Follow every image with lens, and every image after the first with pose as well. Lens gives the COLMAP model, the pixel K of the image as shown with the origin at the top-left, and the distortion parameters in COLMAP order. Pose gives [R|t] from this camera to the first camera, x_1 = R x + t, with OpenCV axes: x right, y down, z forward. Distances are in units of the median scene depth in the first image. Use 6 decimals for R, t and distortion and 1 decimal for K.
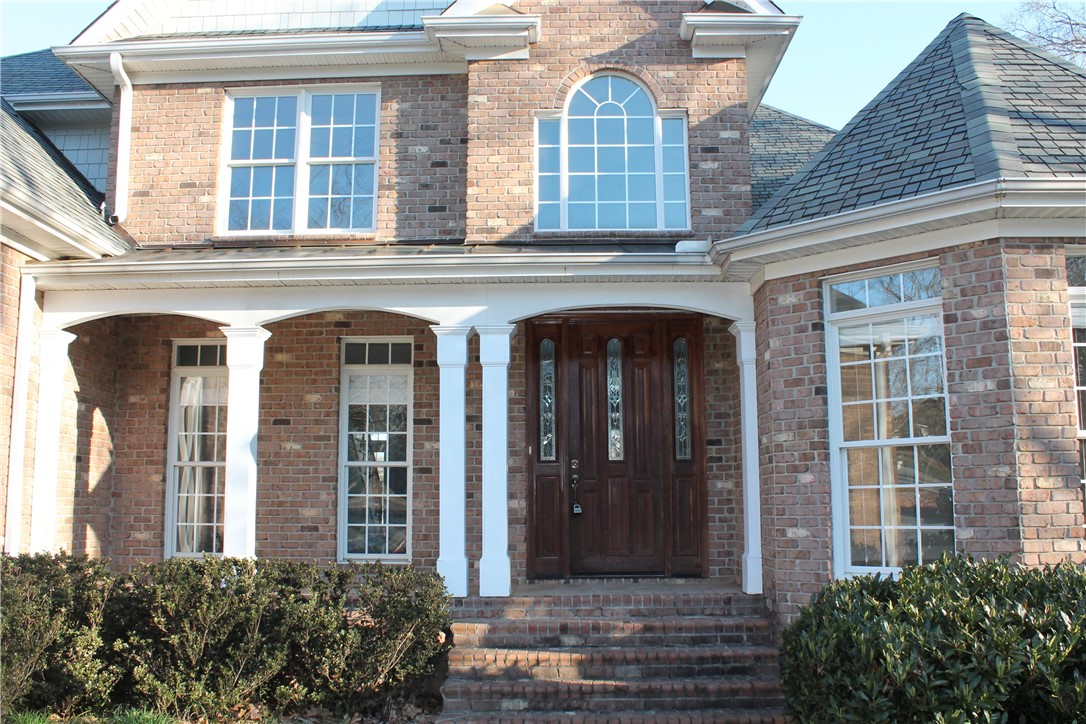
lens RADIAL K [[924.3, 0, 540.6], [0, 924.3, 390.2], [0, 0, 1]] dist [-0.162374, 0.138375]
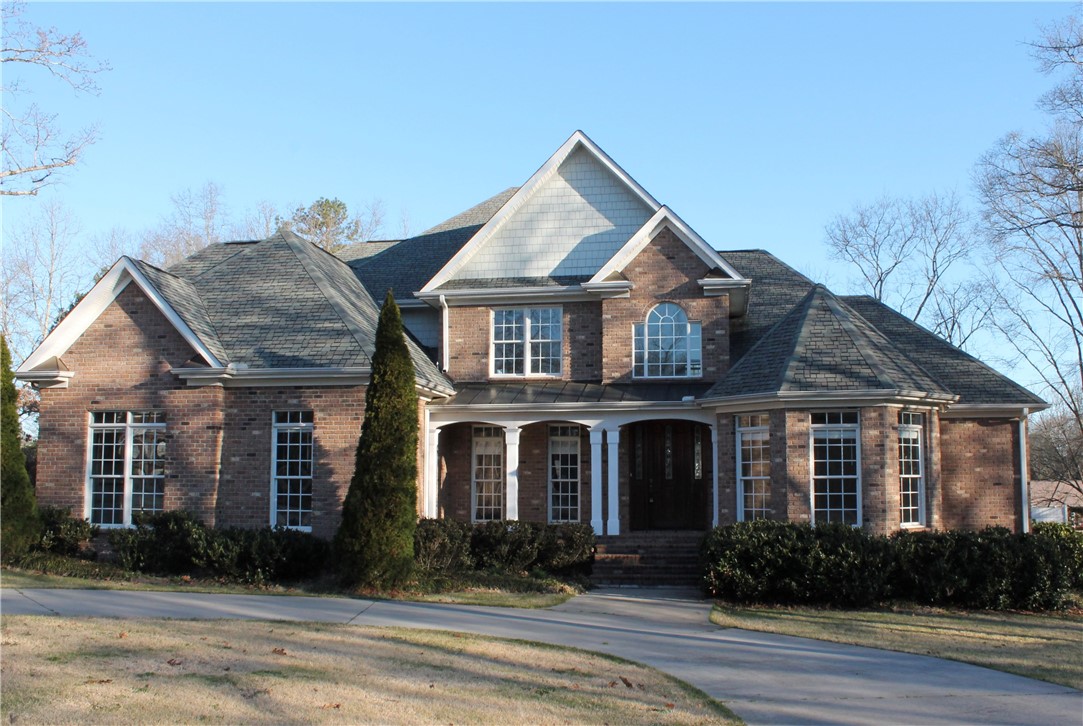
lens RADIAL K [[1182.9, 0, 541.5], [0, 1182.9, 363.0], [0, 0, 1]] dist [-0.245016, -0.000630]
pose [[0.986831, -0.010758, -0.161394, 0.244213], [0.014513, 0.999650, 0.022102, -0.280983], [0.161099, -0.024154, 0.986643, -1.919580]]
